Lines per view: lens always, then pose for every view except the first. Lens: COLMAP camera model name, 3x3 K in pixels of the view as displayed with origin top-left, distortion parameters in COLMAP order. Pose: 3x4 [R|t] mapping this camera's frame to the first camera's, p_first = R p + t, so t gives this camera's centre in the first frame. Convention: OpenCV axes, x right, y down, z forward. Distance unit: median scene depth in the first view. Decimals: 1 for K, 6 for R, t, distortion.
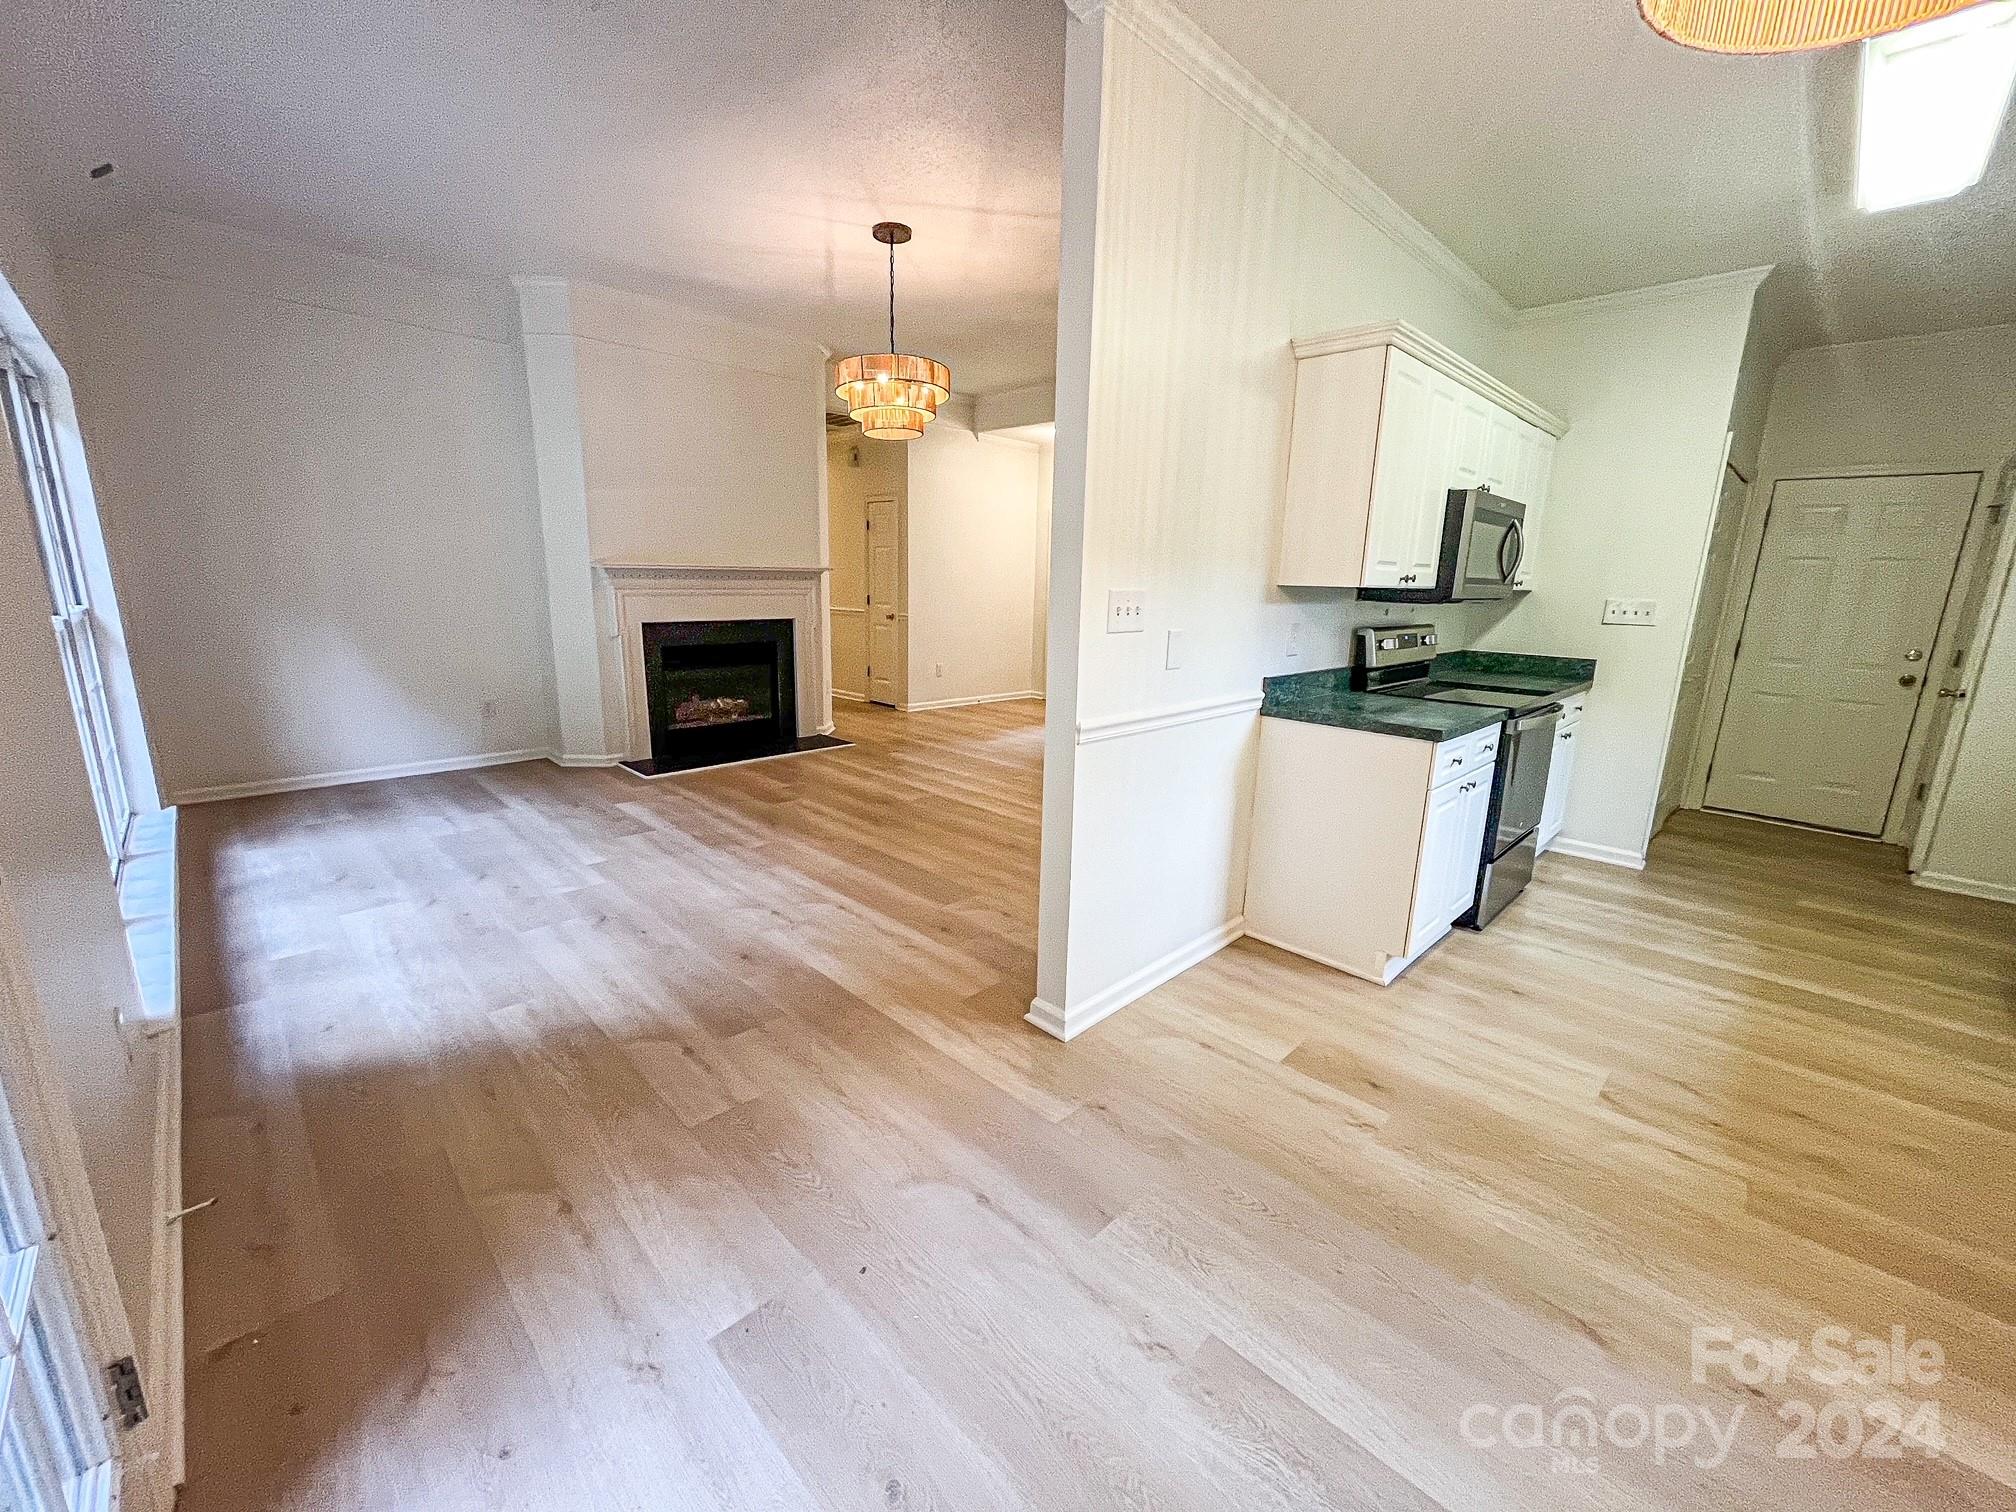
lens RADIAL K [[809.7, 0, 1008.0], [0, 809.7, 756.0], [0, 0, 1]] dist [0.001337, -0.000057]
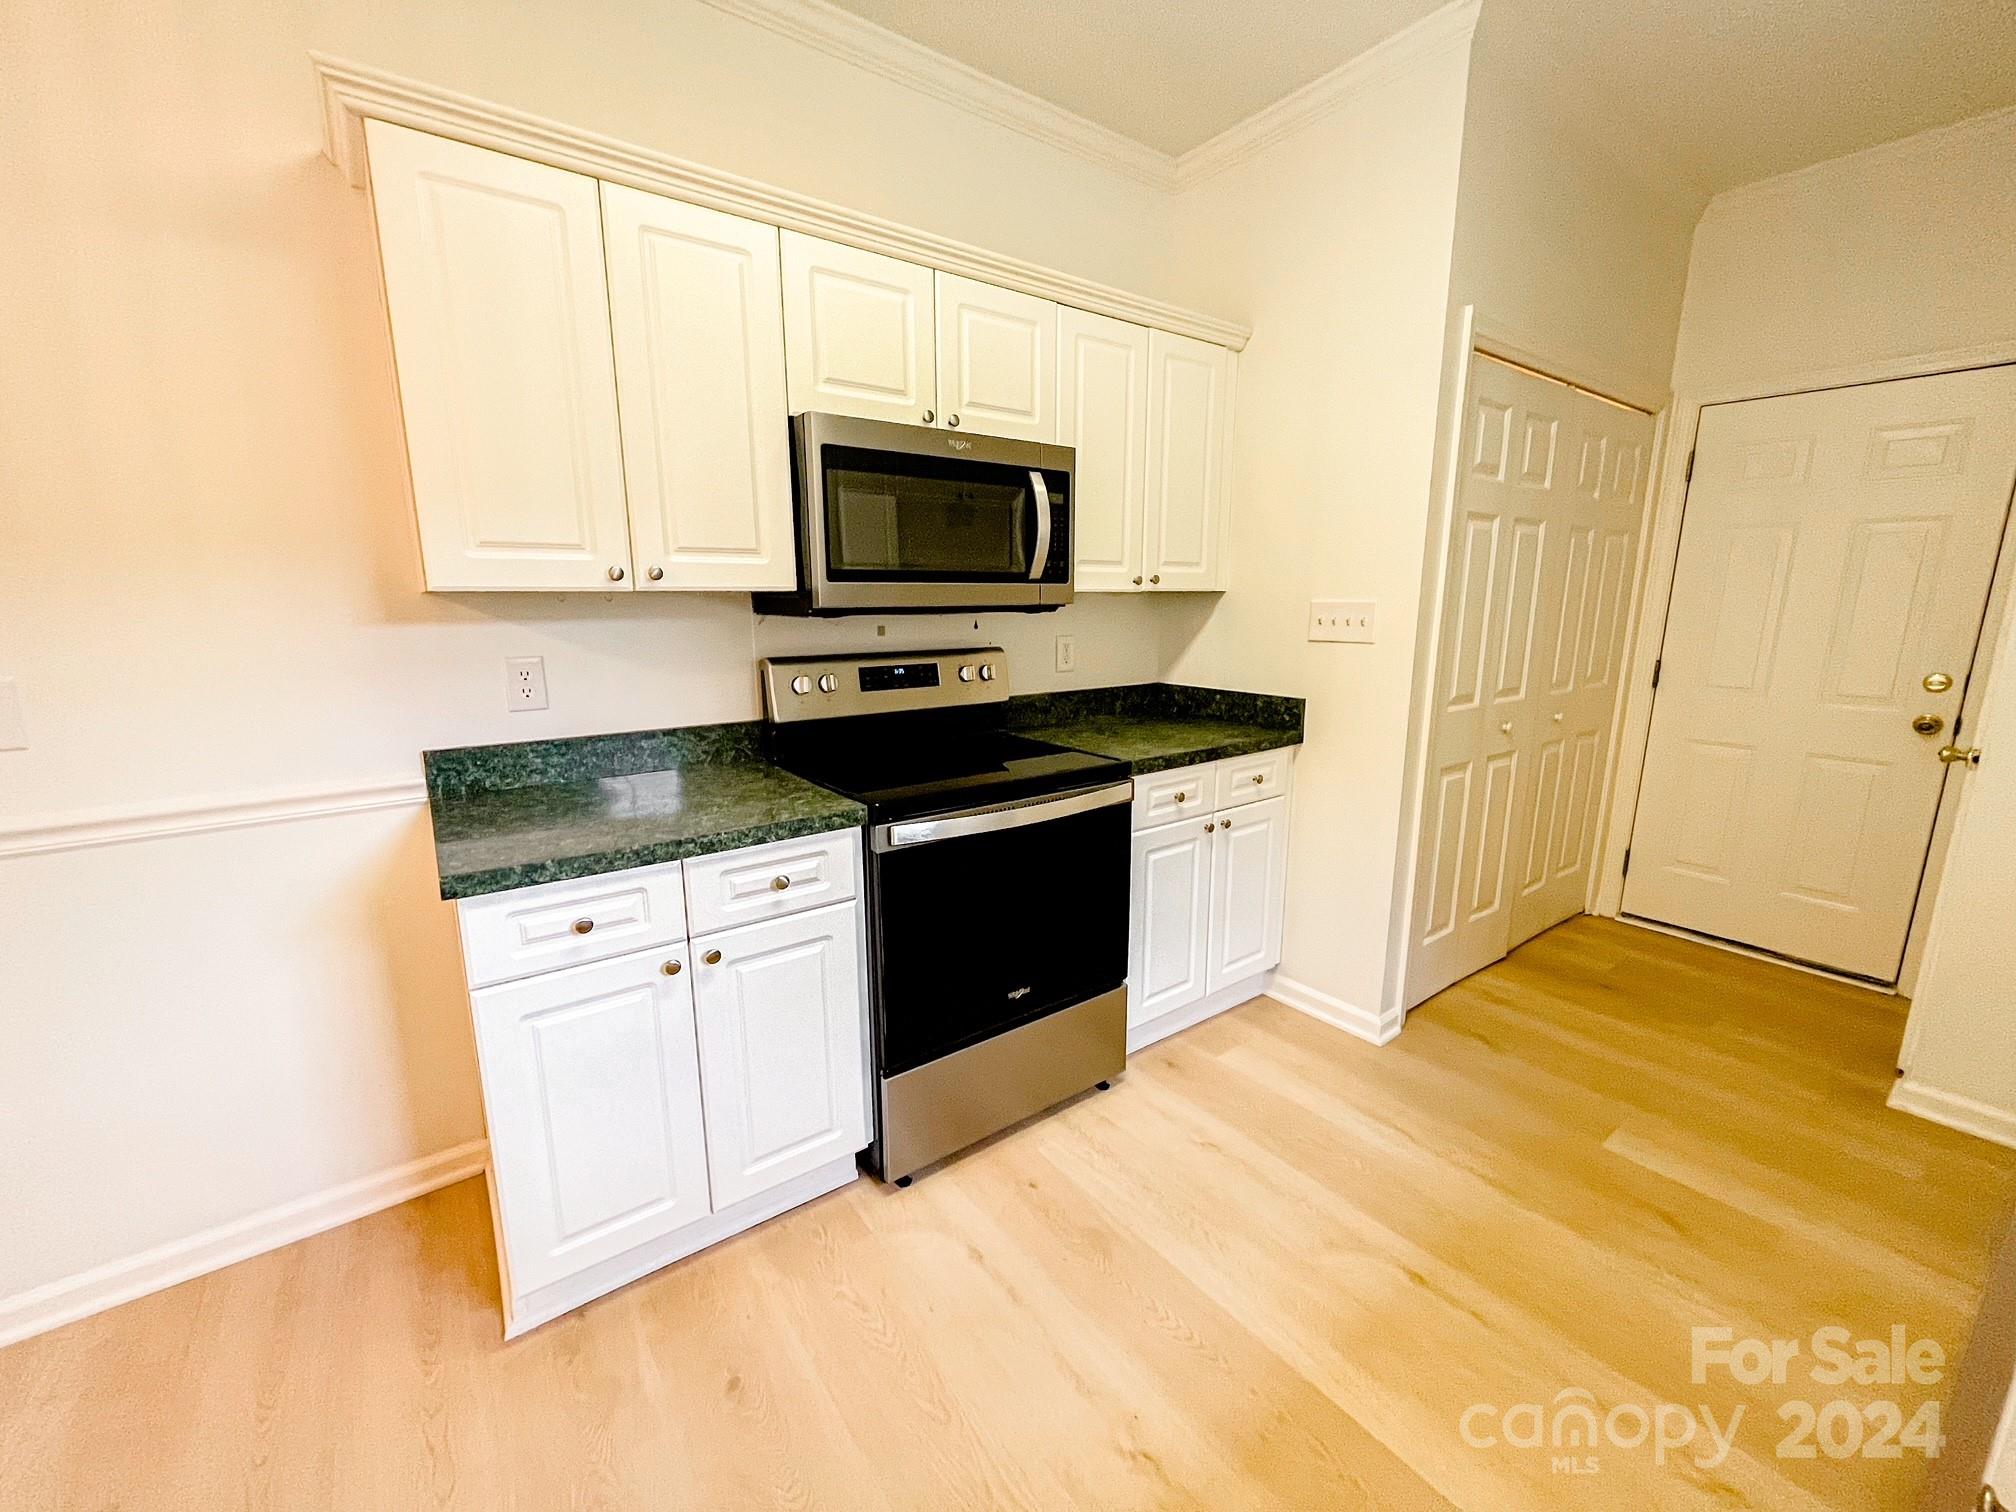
lens RADIAL K [[795.1, 0, 1000.4], [0, 795.1, 761.1], [0, 0, 1]] dist [-0.006615, -0.000157]
pose [[0.987192, 0.001298, -0.159532, 0.535316], [-0.004525, 0.999792, -0.019868, -0.052544], [0.159473, 0.020335, 0.986993, 0.328998]]
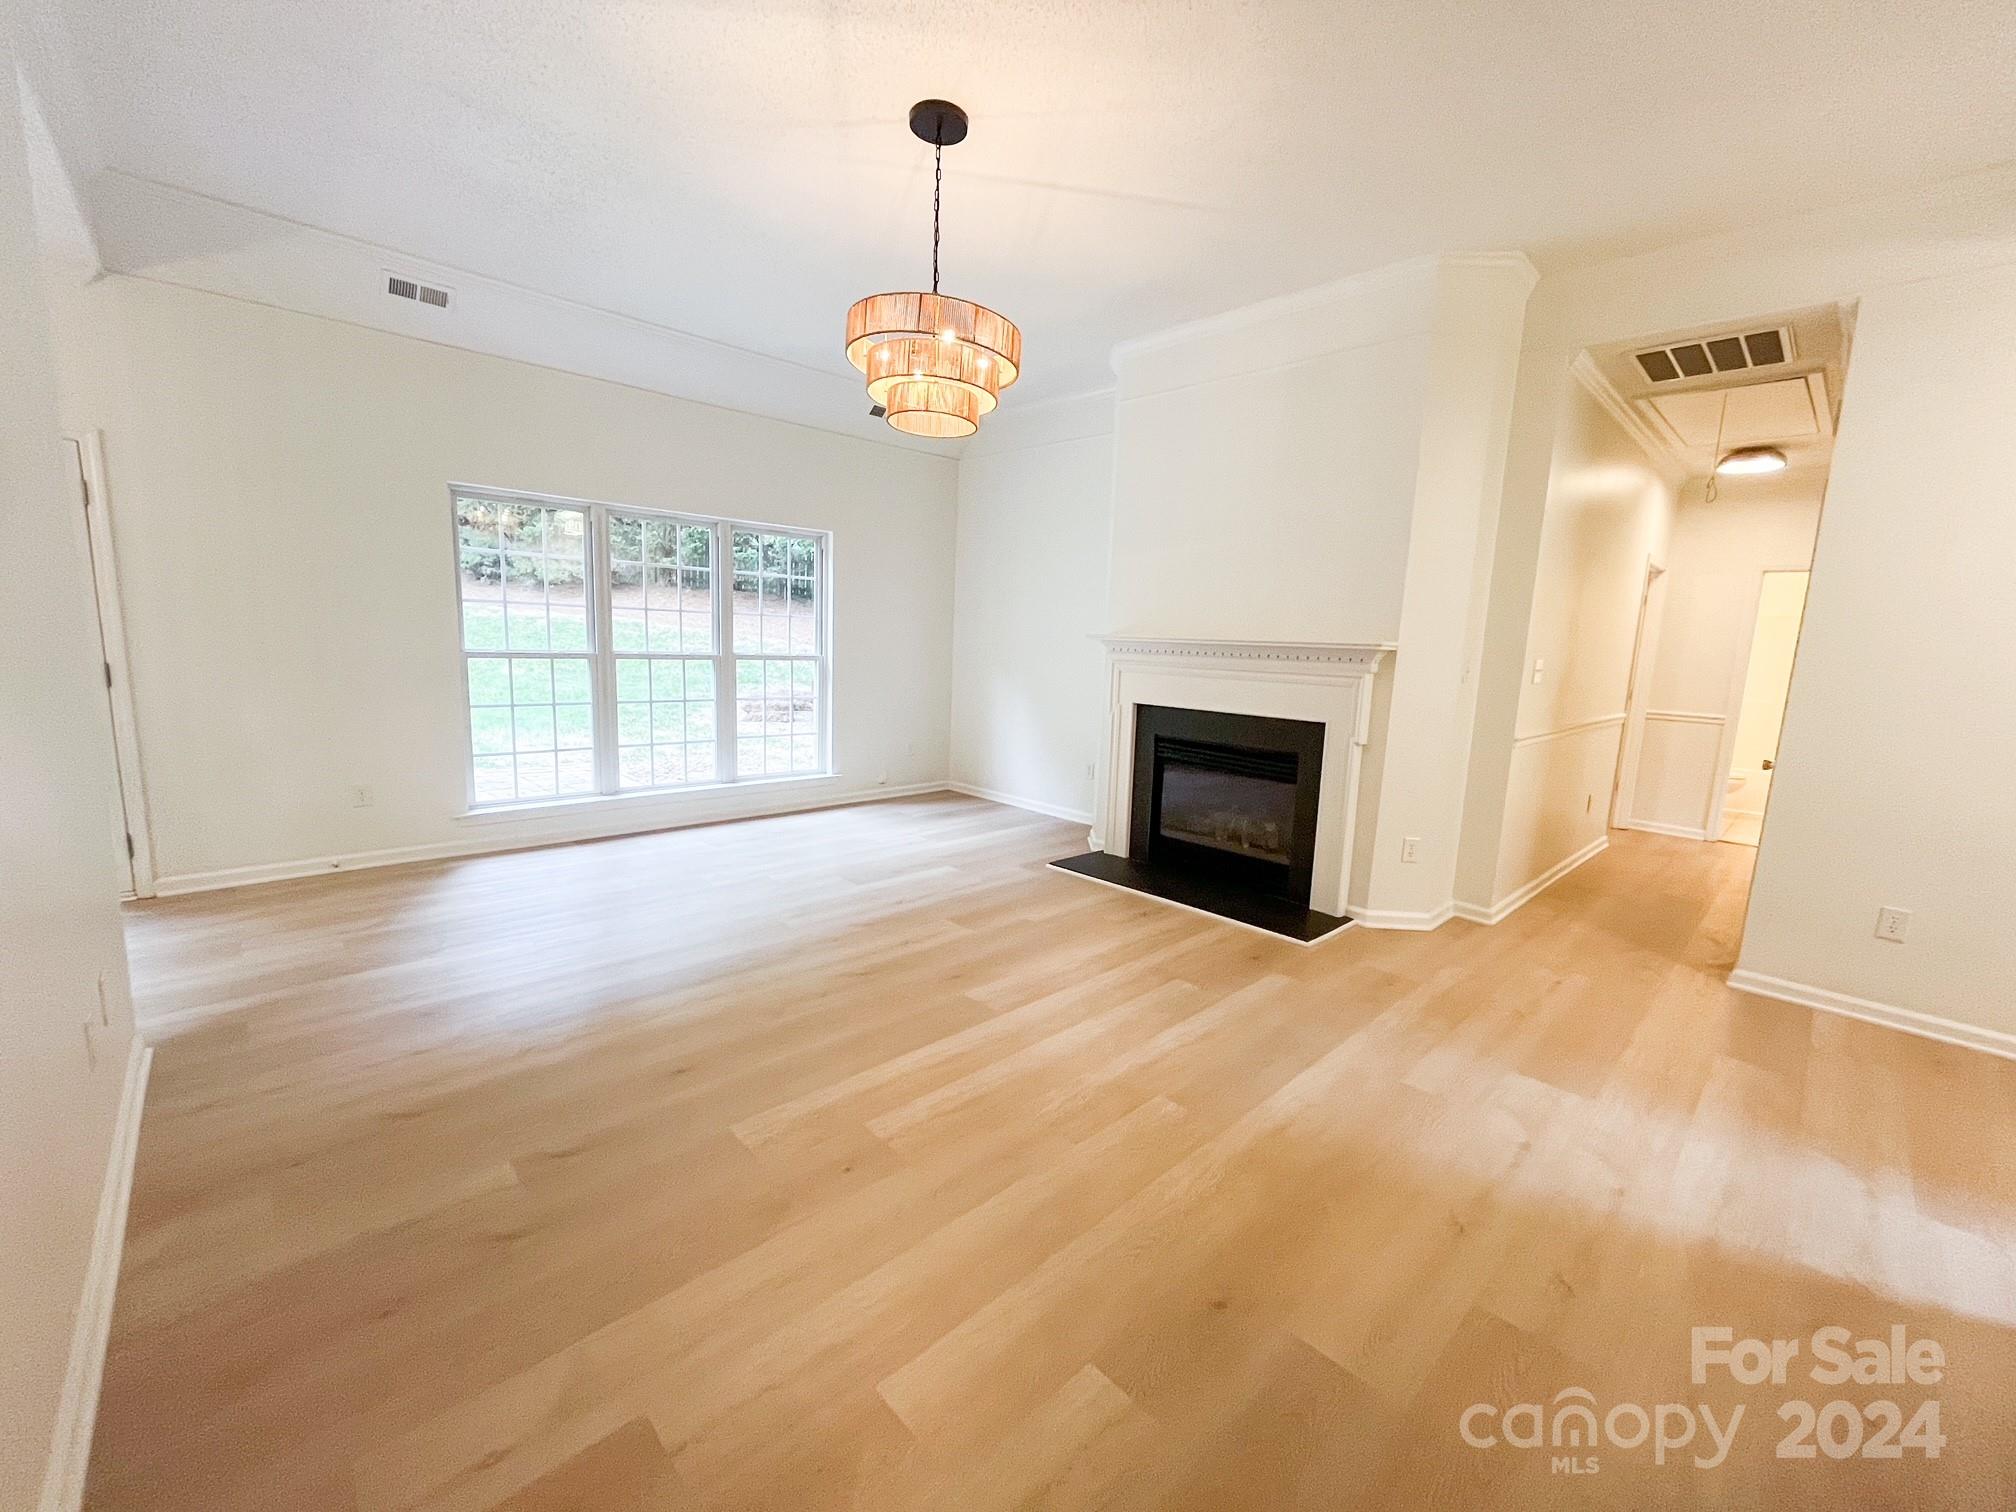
lens RADIAL K [[815.5, 0, 1008.0], [0, 815.5, 756.0], [0, 0, 1]] dist [-0.001900, -0.000186]
pose [[-0.020371, 0.126308, -0.991782, 0.544676], [-0.251385, 0.959472, 0.127356, -0.237213], [0.967673, 0.251914, 0.012207, 1.102978]]
